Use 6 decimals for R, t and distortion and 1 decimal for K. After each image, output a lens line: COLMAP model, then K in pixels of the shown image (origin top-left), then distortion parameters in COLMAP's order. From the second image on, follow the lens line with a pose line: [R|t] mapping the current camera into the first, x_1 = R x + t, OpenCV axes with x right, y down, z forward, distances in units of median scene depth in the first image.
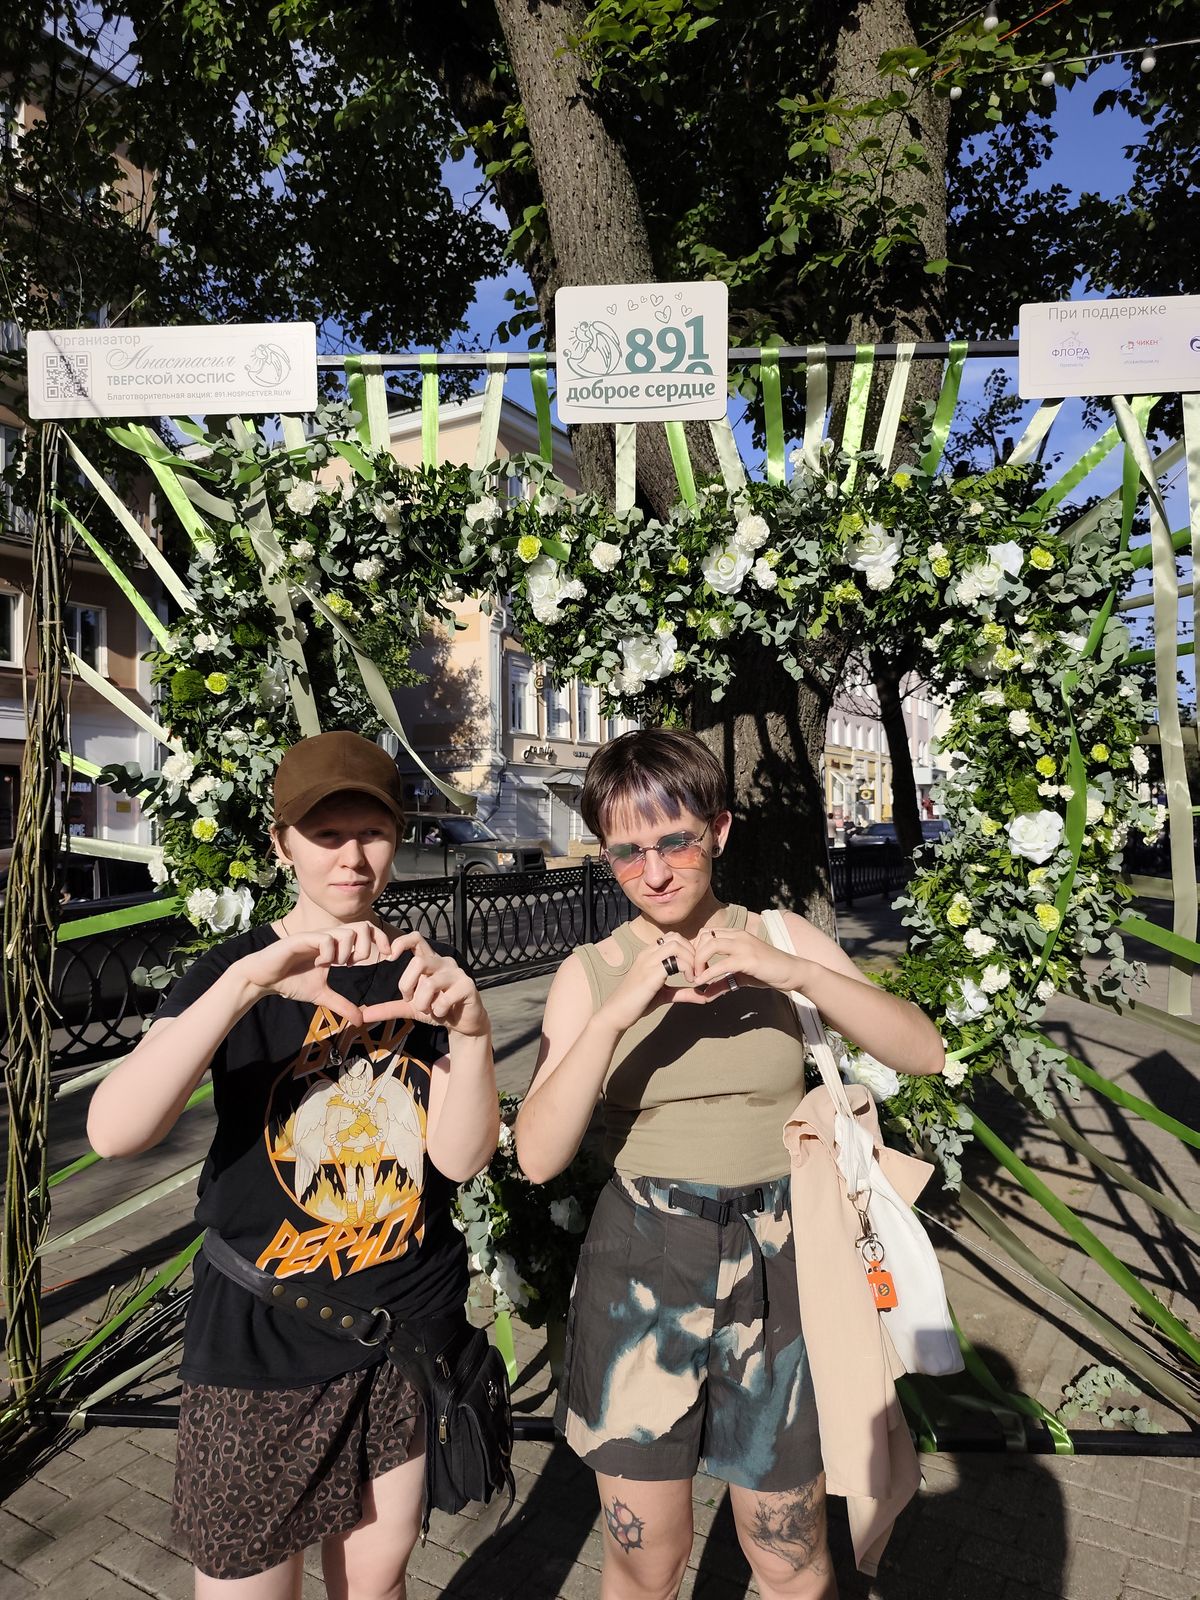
lens RADIAL K [[1068.5, 0, 593.5], [0, 1068.5, 820.8], [0, 0, 1]] dist [-0.008816, -0.001146]
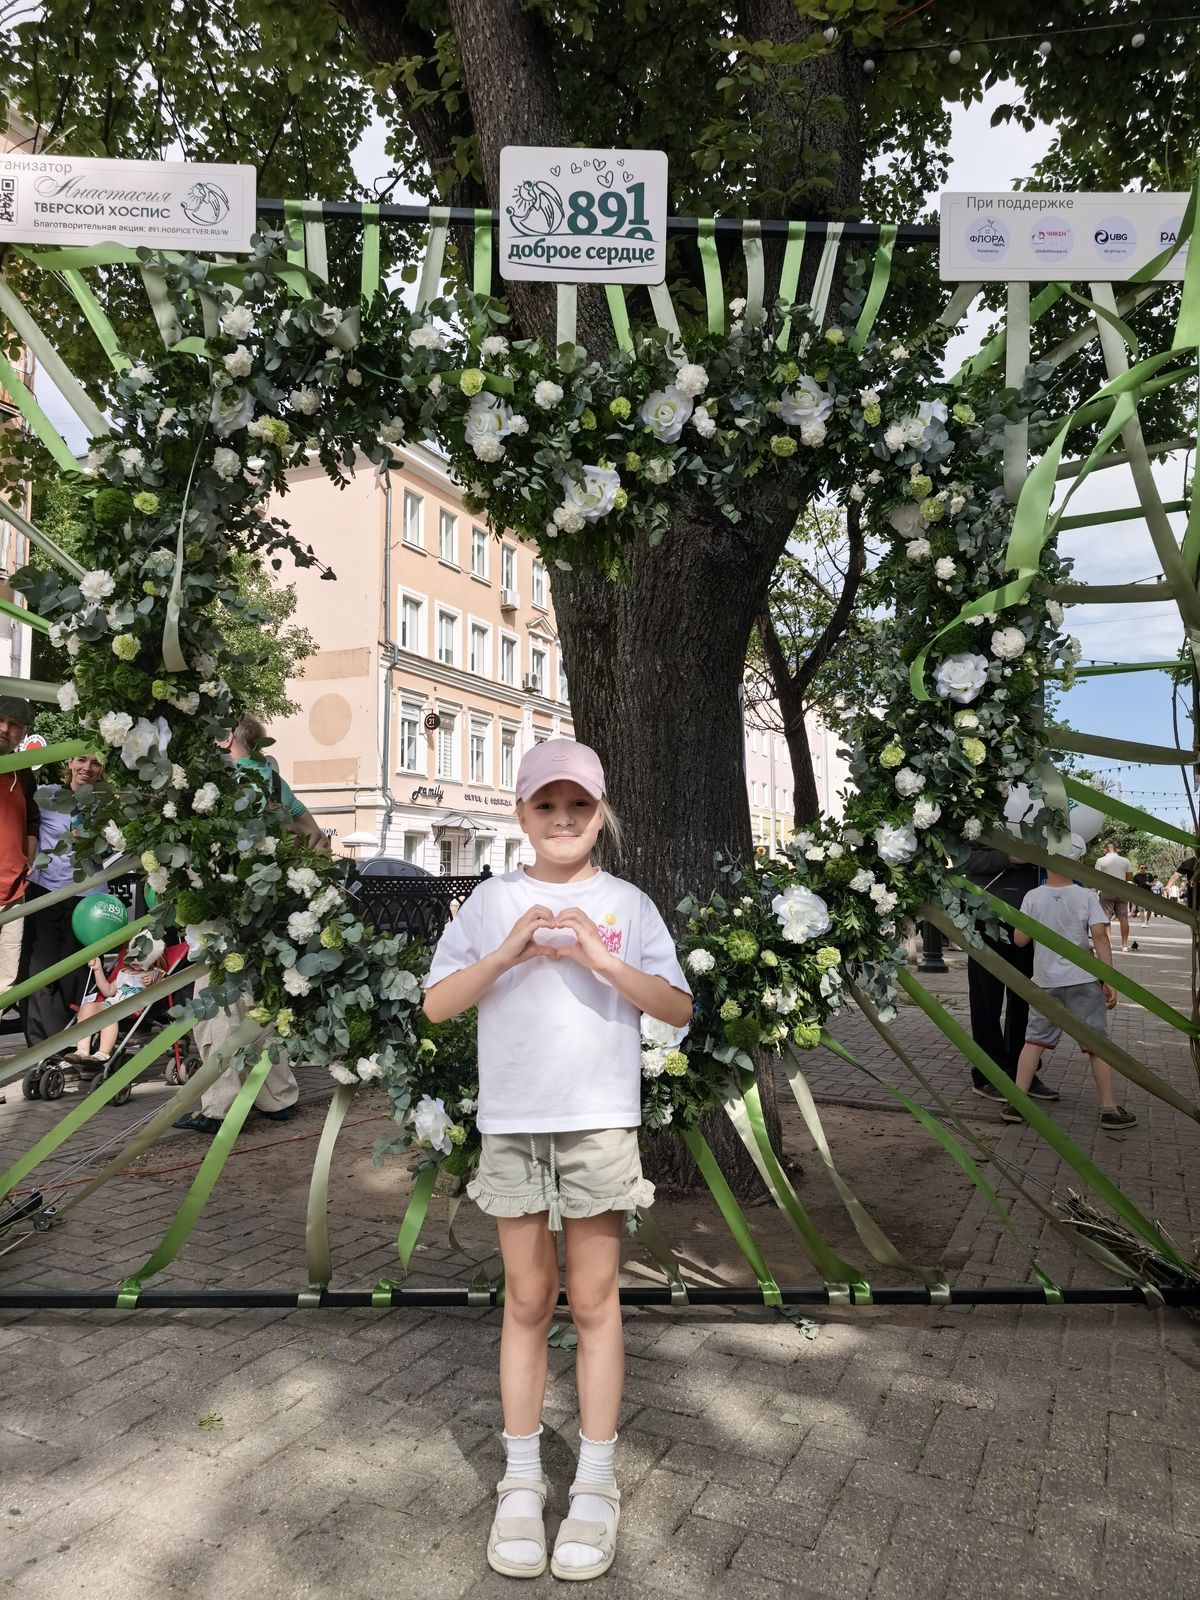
lens RADIAL K [[1128.9, 0, 596.6], [0, 1128.9, 837.4], [0, 0, 1]] dist [-0.050524, 0.038644]
pose [[0.994015, 0.017730, 0.107794, -0.047301], [-0.011081, 0.998016, -0.061974, 0.223092], [-0.108679, 0.060408, 0.992240, -0.026342]]
